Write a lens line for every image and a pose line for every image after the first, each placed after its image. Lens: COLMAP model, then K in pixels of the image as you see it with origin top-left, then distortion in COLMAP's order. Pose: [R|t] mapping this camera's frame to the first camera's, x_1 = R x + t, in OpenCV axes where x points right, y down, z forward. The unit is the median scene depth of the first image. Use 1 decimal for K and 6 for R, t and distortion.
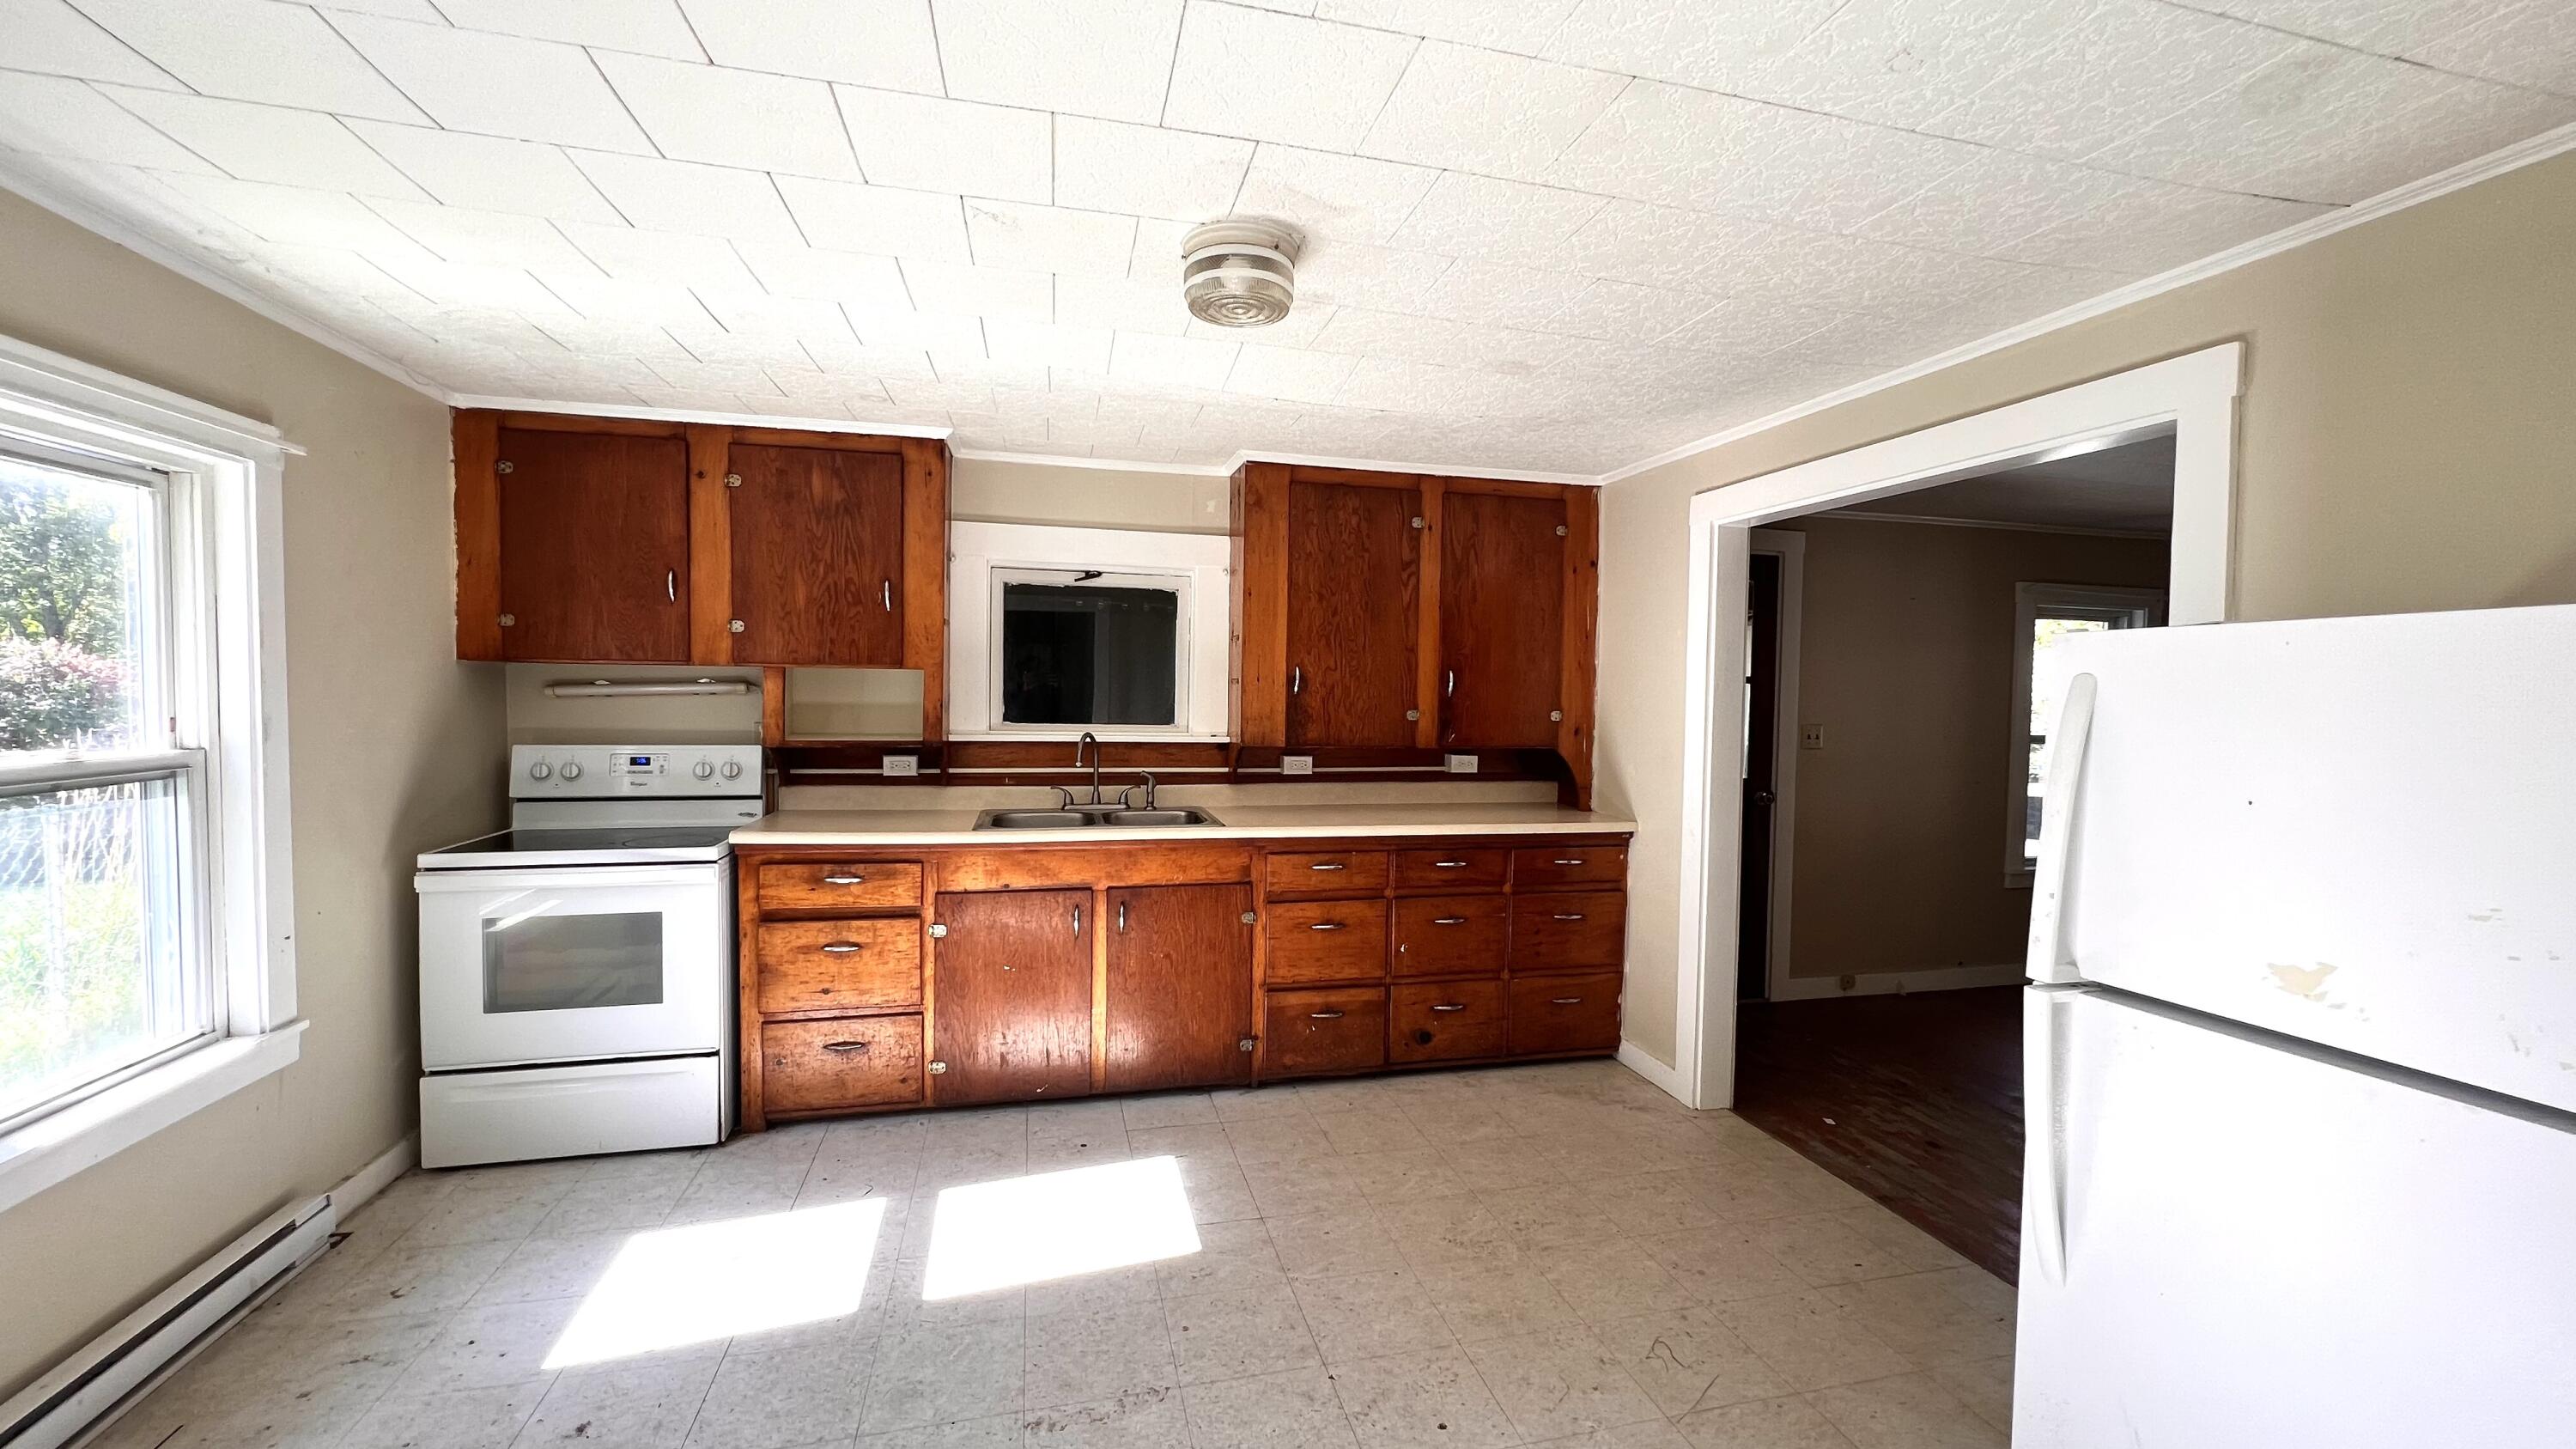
lens RADIAL K [[1028.5, 0, 1295.6], [0, 1028.5, 730.9], [0, 0, 1]] dist [-0.001736, 0.000038]
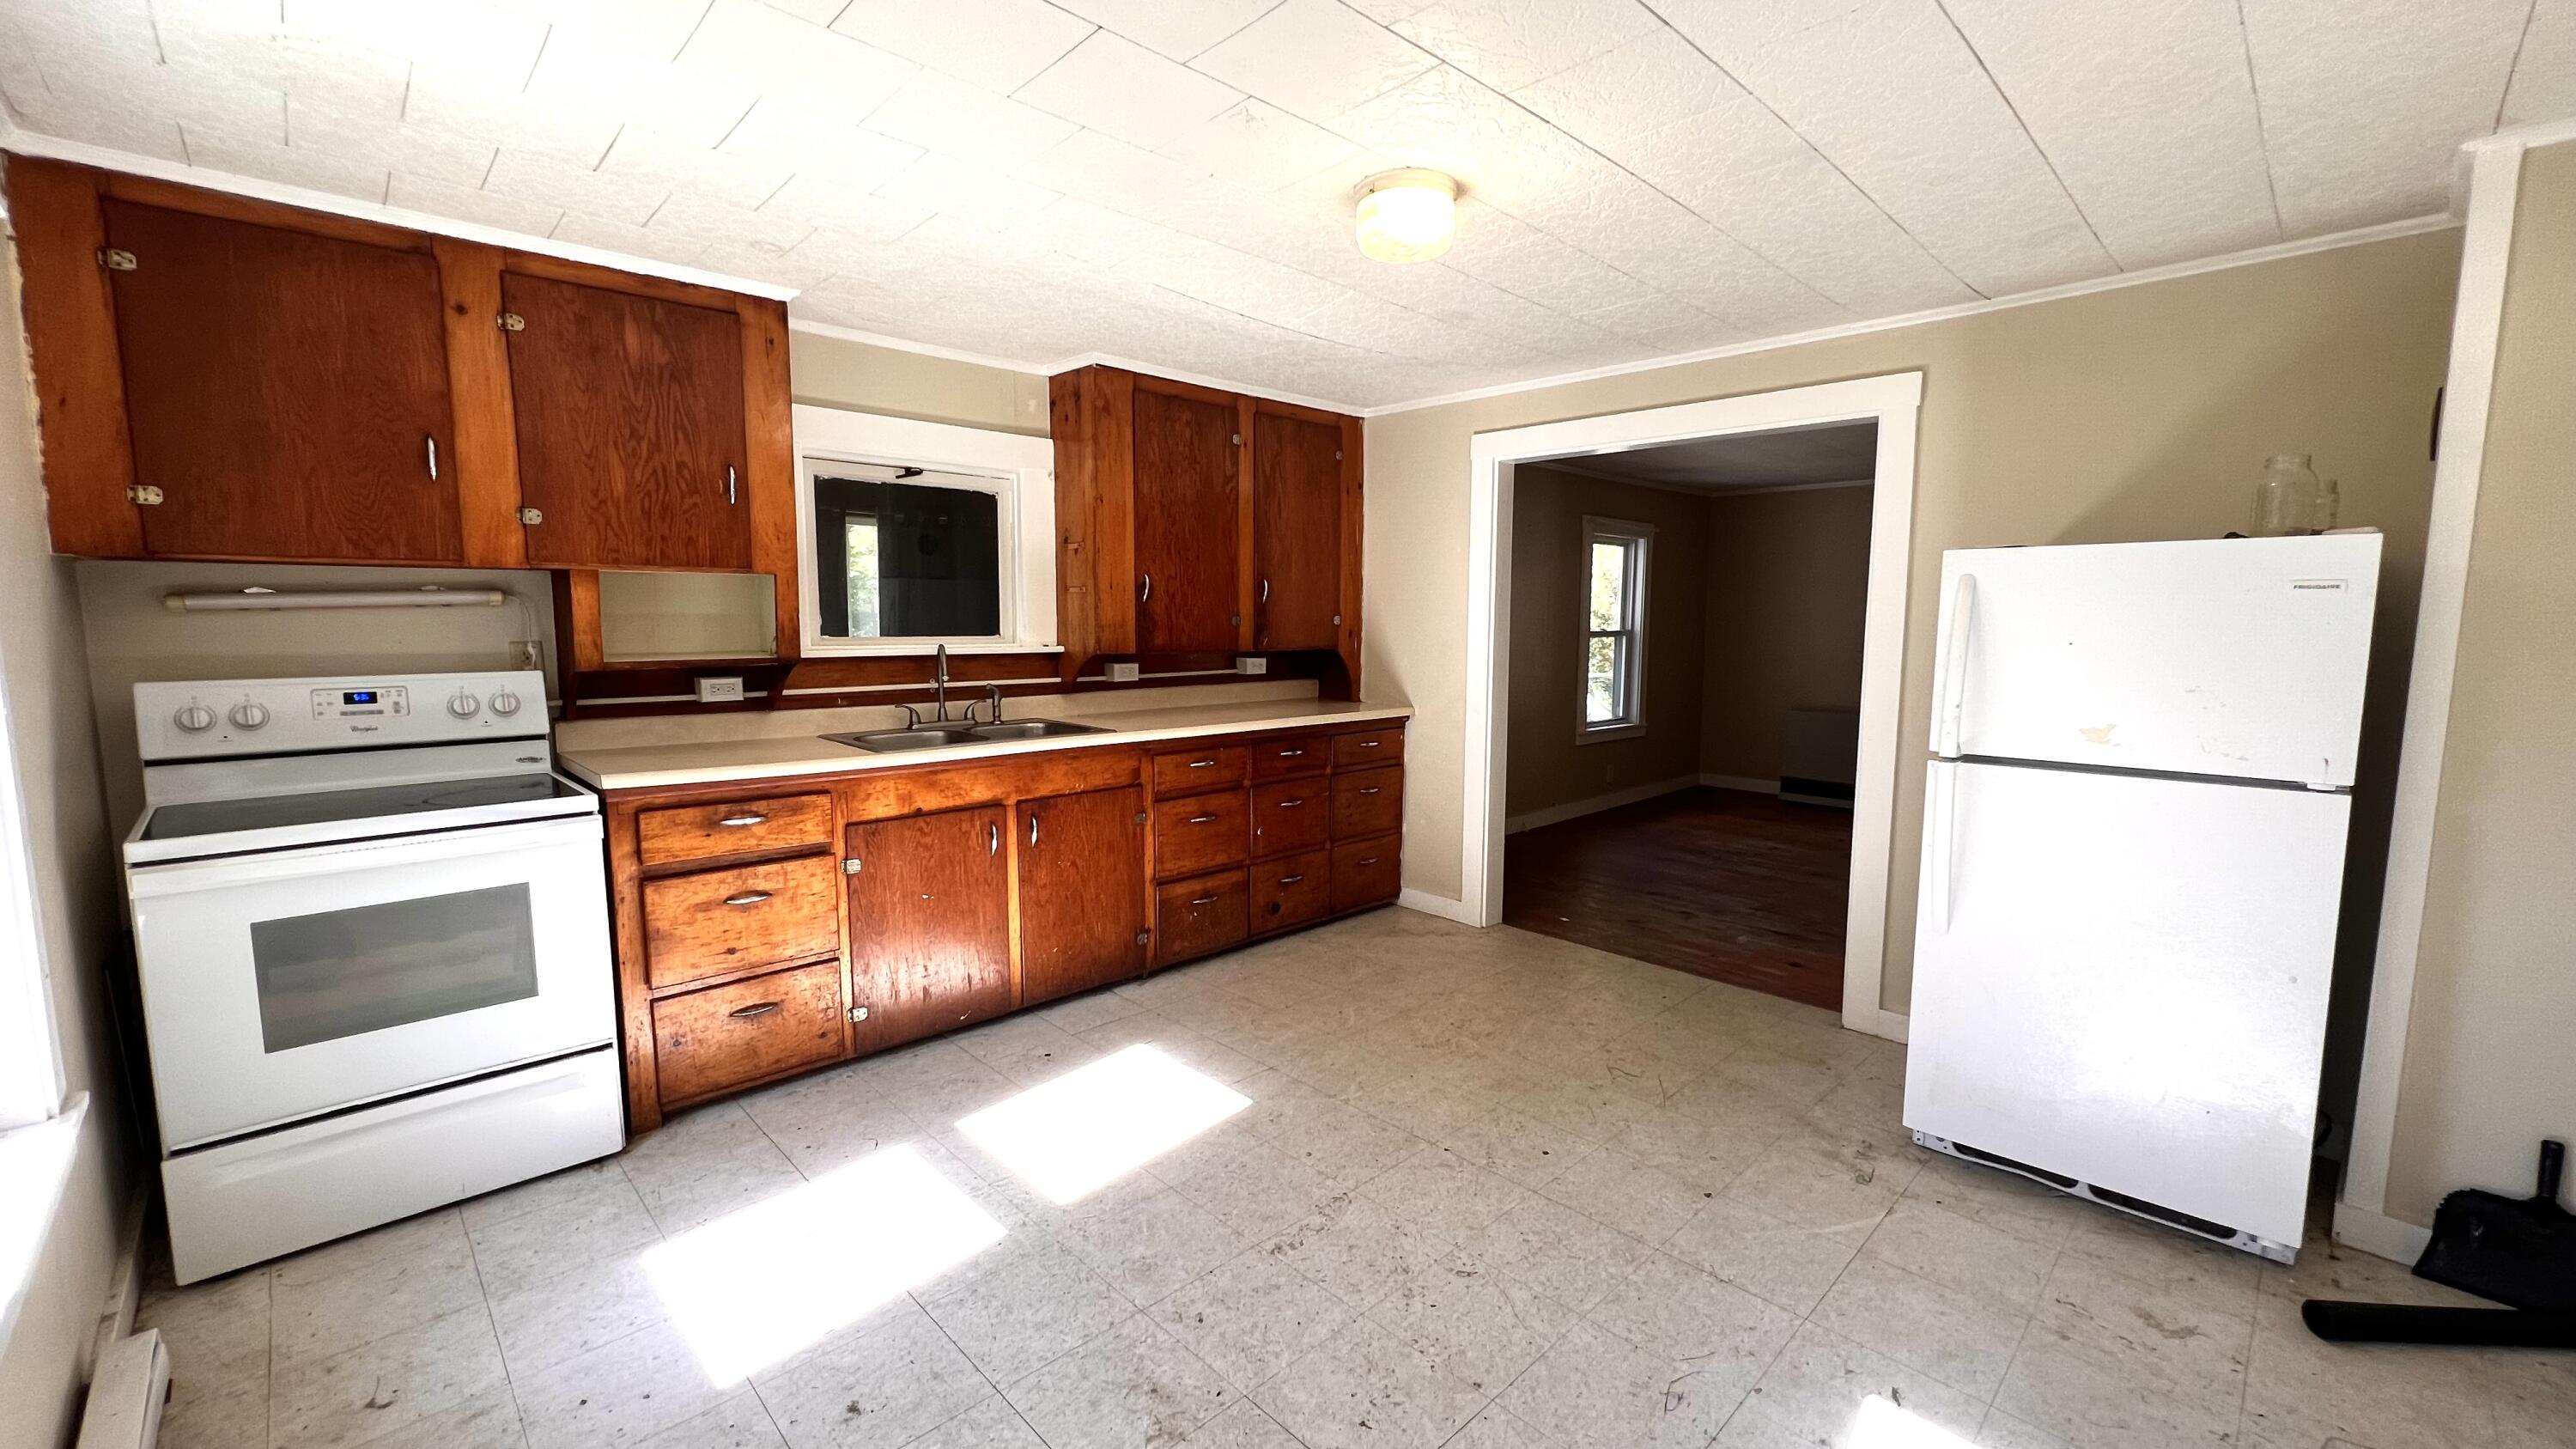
lens RADIAL K [[1028.5, 0, 1295.6], [0, 1028.5, 730.9], [0, 0, 1]] dist [-0.001736, 0.000038]
pose [[0.865963, -0.068788, 0.495356, -0.421587], [0.029331, 0.995776, 0.087004, 0.008618], [-0.499248, -0.060813, 0.864322, 0.031298]]
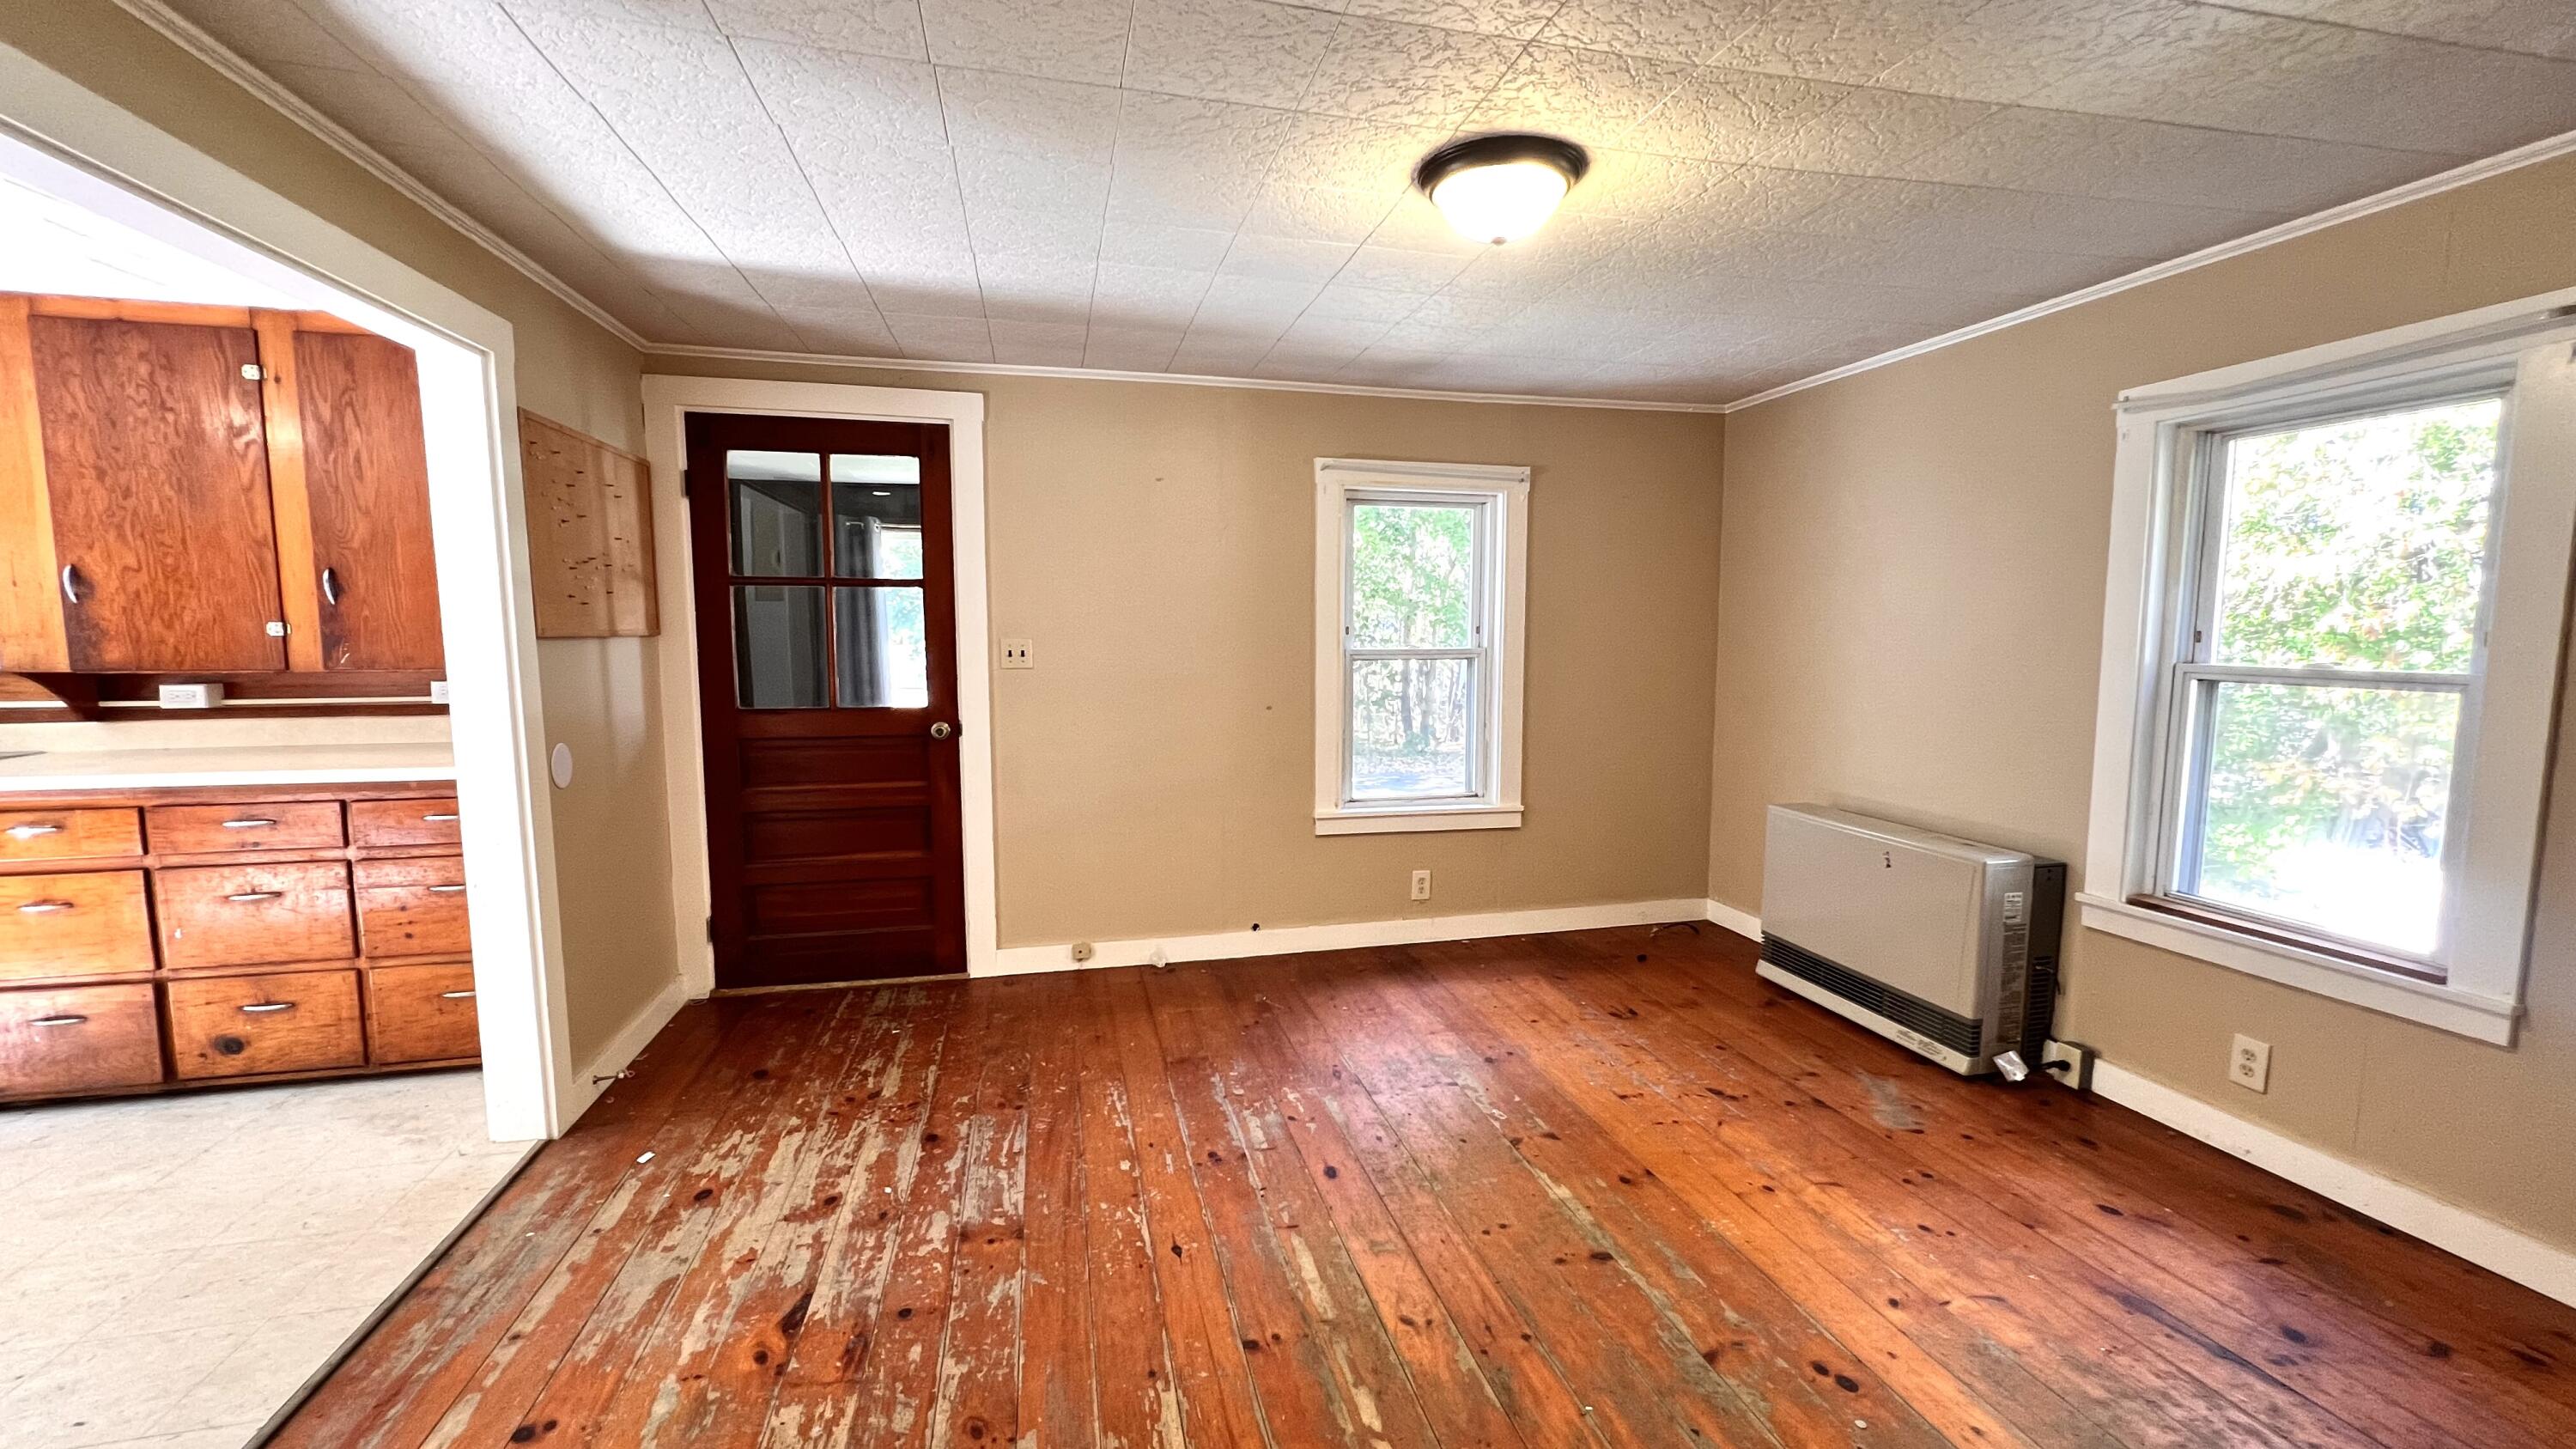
lens RADIAL K [[1028.5, 0, 1295.6], [0, 1028.5, 730.9], [0, 0, 1]] dist [-0.001736, 0.000038]
pose [[0.999892, -0.013066, -0.006691, 0.987867], [0.013461, 0.997934, 0.062822, 0.025543], [0.005857, -0.062905, 0.998002, 0.263750]]
